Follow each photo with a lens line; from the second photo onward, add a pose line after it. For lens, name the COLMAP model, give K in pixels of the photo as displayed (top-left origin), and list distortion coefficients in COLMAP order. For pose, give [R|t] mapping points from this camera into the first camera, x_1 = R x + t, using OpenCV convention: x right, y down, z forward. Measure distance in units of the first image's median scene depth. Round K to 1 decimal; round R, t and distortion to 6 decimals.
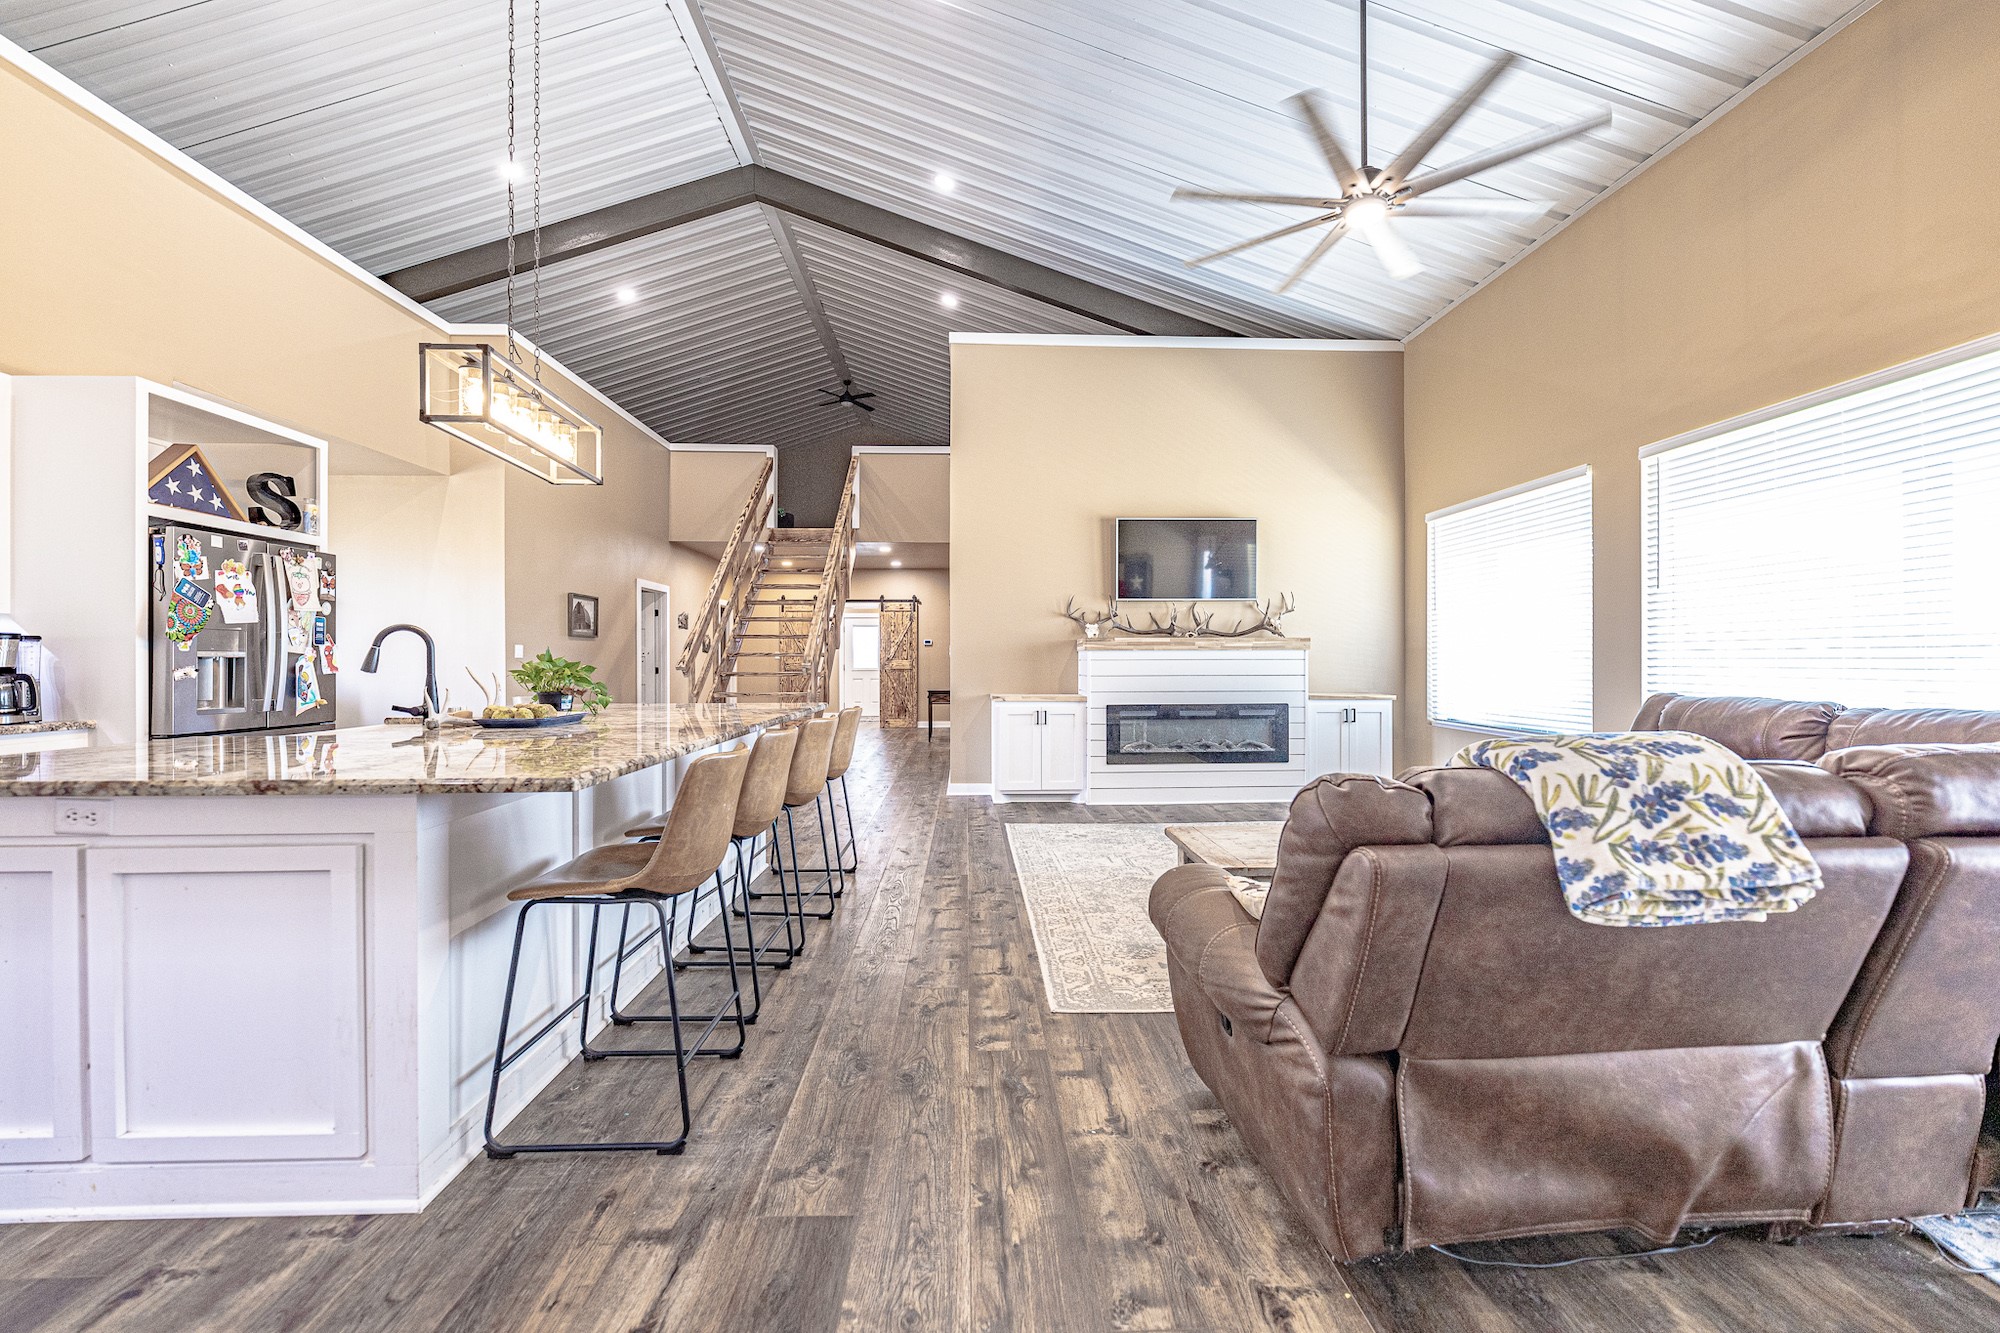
lens RADIAL K [[793.0, 0, 993.5], [0, 793.0, 650.2], [0, 0, 1]] dist [0.006783, -0.002117]
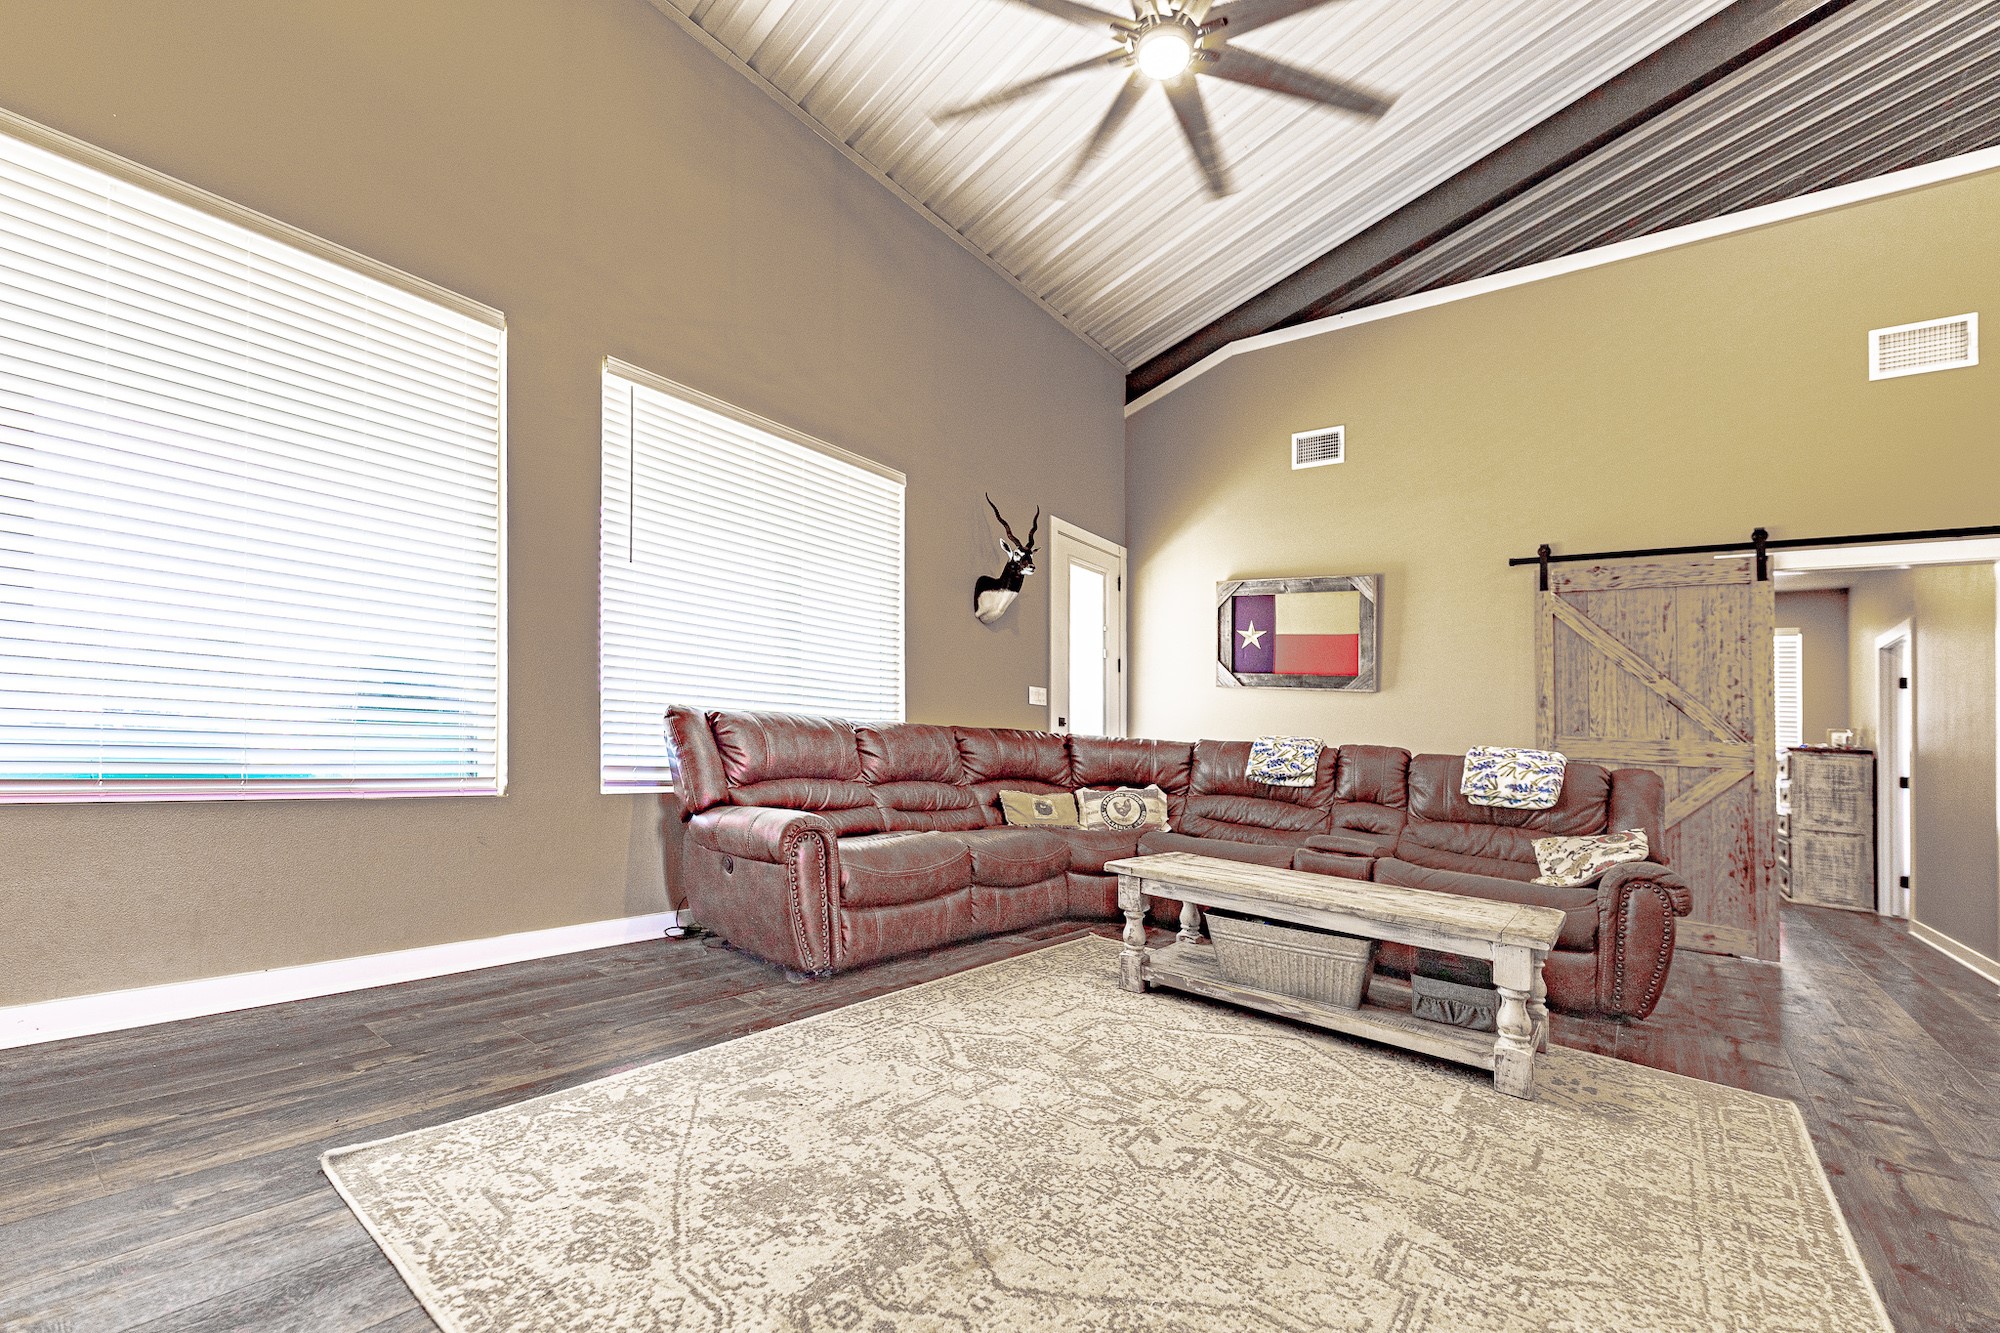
lens RADIAL K [[793.0, 0, 1000.6], [0, 793.0, 675.9], [0, 0, 1]] dist [0.006783, -0.002117]
pose [[-0.747898, -0.002384, 0.663809, 0.114562], [-0.071993, 0.994386, -0.077542, 0.079022], [-0.659898, -0.105783, -0.743871, 1.784157]]
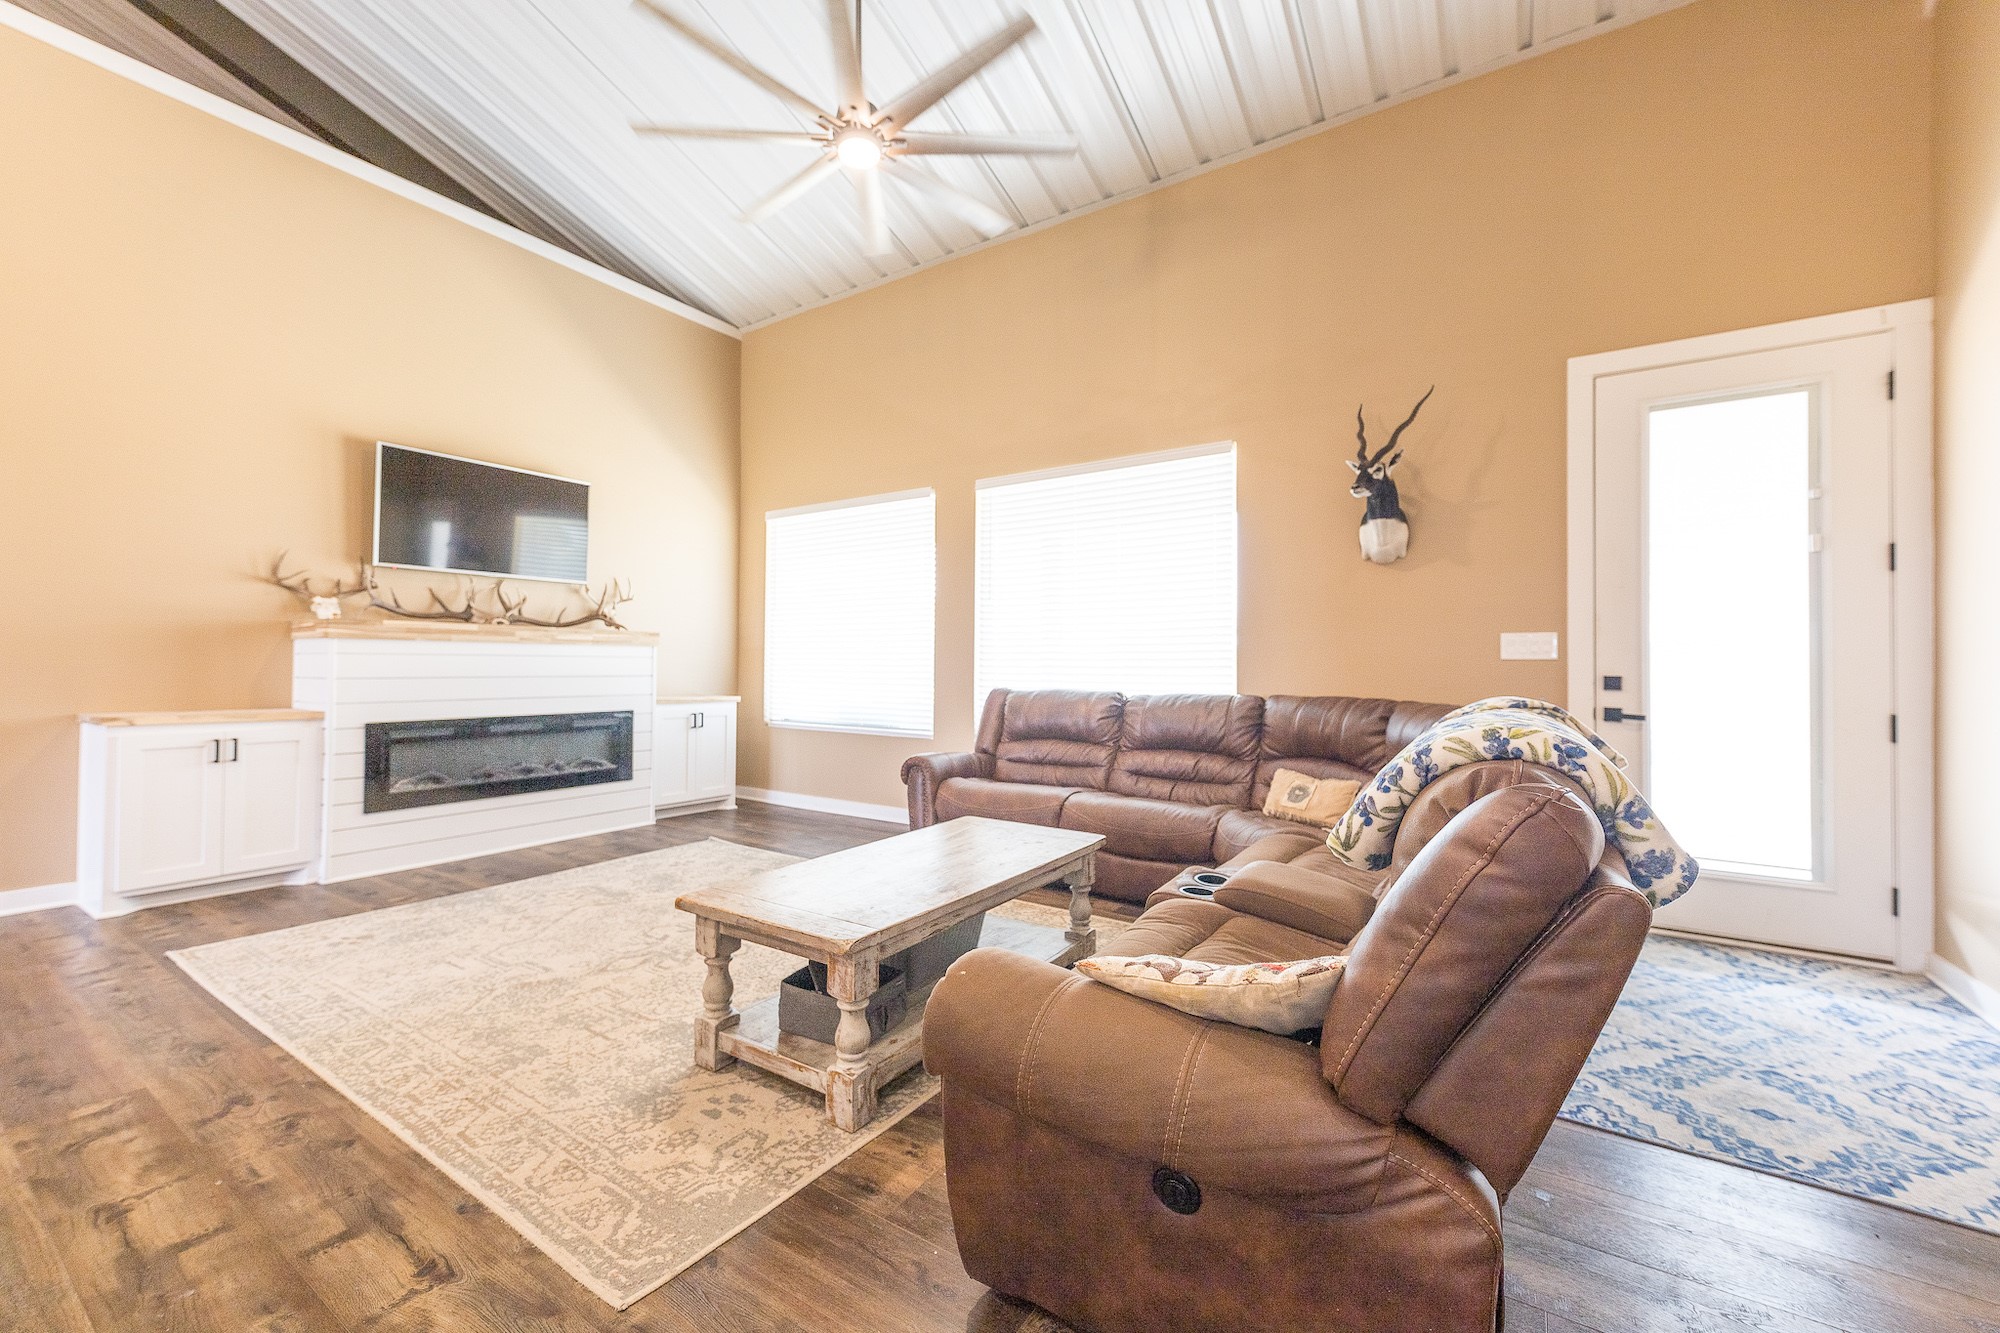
lens RADIAL K [[793.0, 0, 995.8], [0, 793.0, 660.5], [0, 0, 1]] dist [0.006783, -0.002117]
pose [[0.582242, 0.013233, 0.812908, -0.161713], [-0.017751, 0.999836, -0.003562, 0.021335], [-0.812822, -0.012356, 0.582381, 0.382362]]
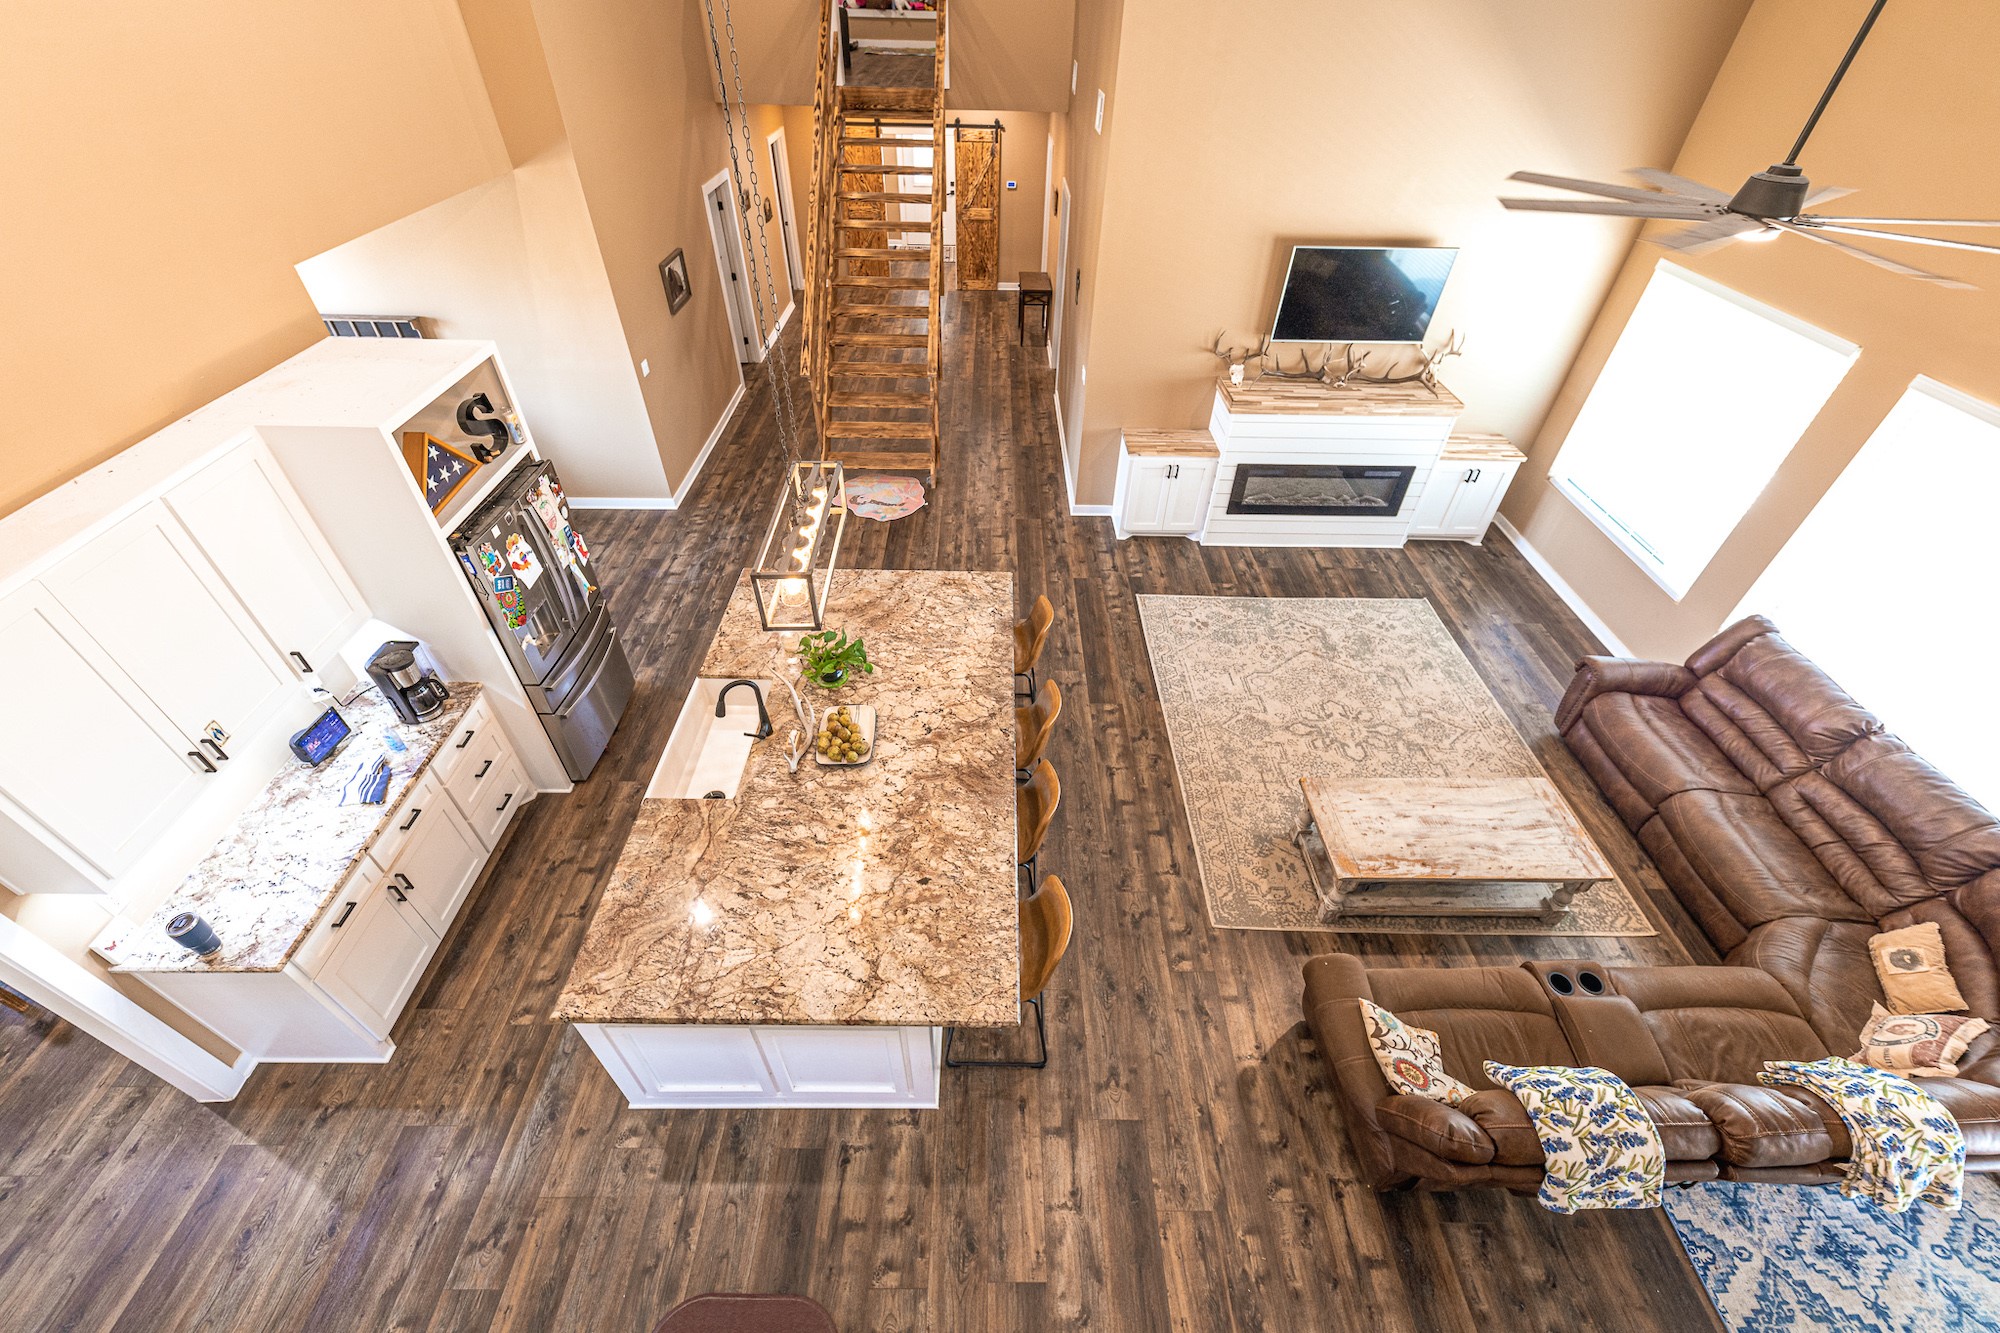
lens RADIAL K [[793.0, 0, 996.8], [0, 793.0, 645.2], [0, 0, 1]] dist [0.006783, -0.002117]
pose [[0.999200, 0.038752, -0.009880, -0.285536], [-0.022828, 0.755524, 0.654724, -0.790774], [0.032837, -0.653974, 0.755804, 0.100605]]
